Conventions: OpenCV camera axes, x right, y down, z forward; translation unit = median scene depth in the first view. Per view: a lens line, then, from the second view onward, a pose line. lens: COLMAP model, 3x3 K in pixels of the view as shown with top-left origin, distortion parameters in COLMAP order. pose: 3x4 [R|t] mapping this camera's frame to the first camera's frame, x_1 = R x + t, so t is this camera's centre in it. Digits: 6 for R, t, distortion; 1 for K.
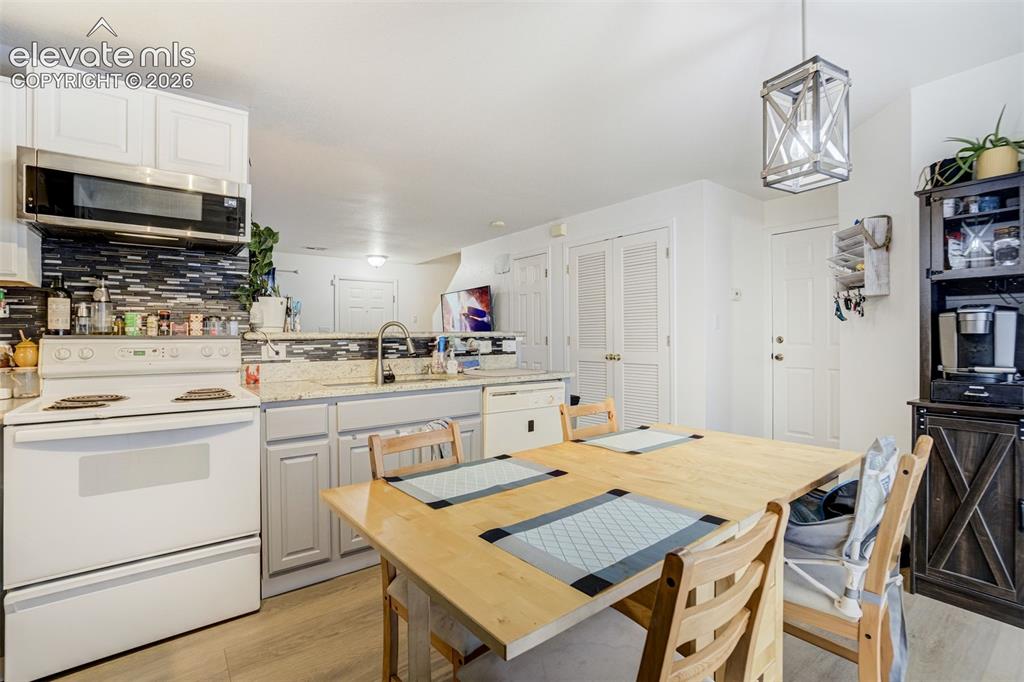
lens RADIAL K [[482.0, 0, 490.2], [0, 482.0, 337.9], [0, 0, 1]] dist [-0.033095, 0.013855]
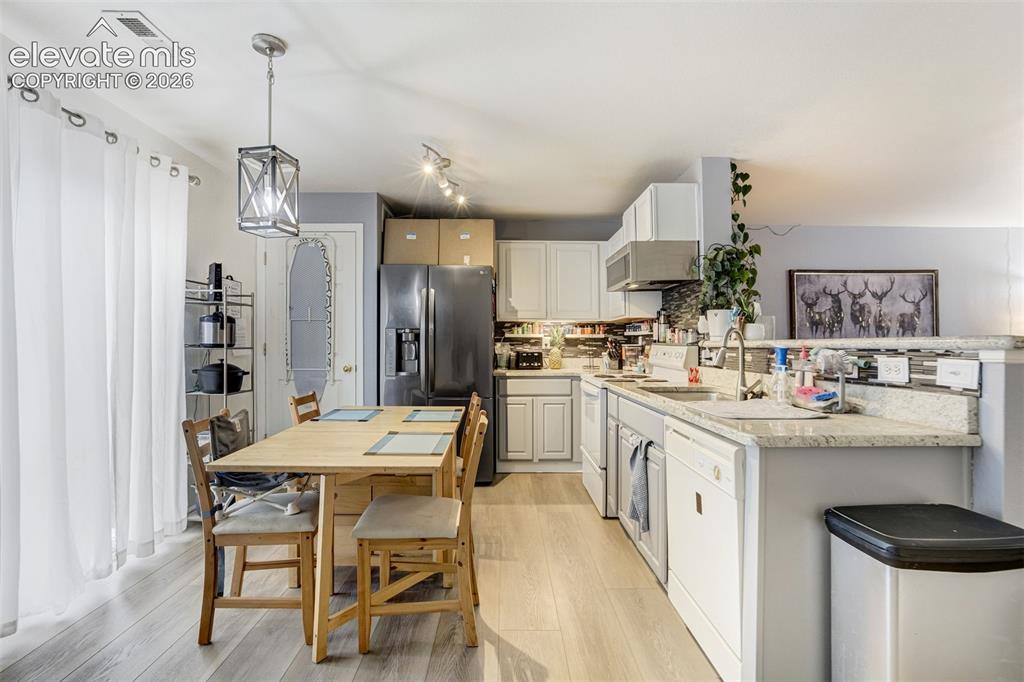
lens RADIAL K [[482.0, 0, 515.6], [0, 482.0, 339.4], [0, 0, 1]] dist [-0.033095, 0.013855]
pose [[-0.575451, -0.004135, -0.817826, 0.863846], [-0.005331, 0.999985, -0.001304, -0.012626], [0.817819, 0.003609, -0.575465, 1.480221]]
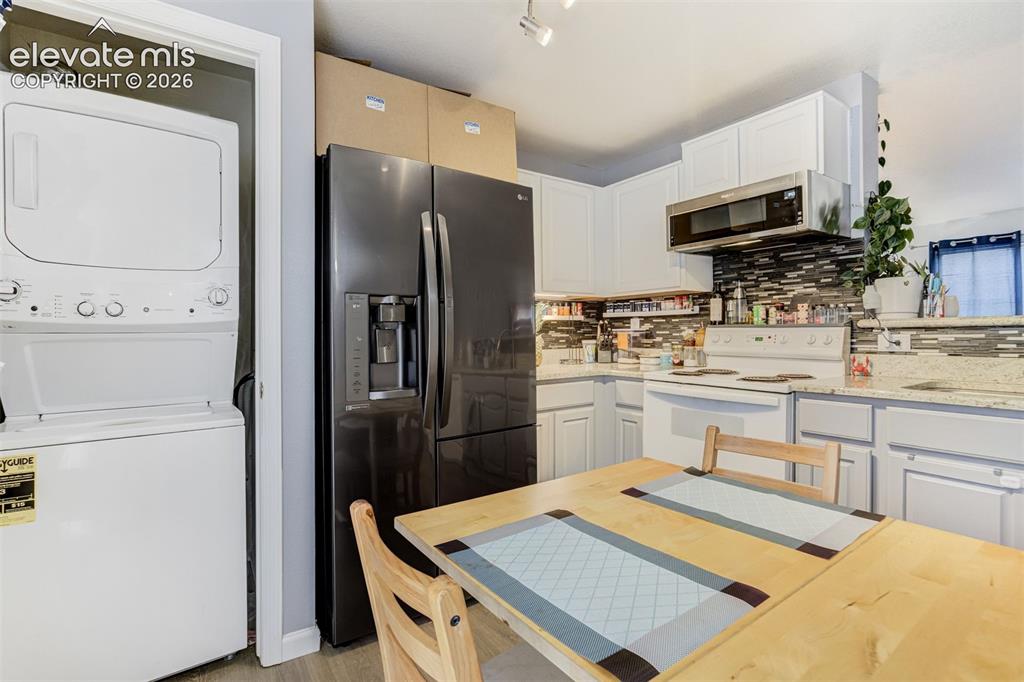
lens RADIAL K [[482.0, 0, 533.6], [0, 482.0, 326.5], [0, 0, 1]] dist [-0.033095, 0.013855]
pose [[-0.007010, -0.008667, -0.999938, 0.462916], [0.003868, 0.999955, -0.008694, 0.008219], [0.999968, -0.003929, -0.006977, 0.423737]]
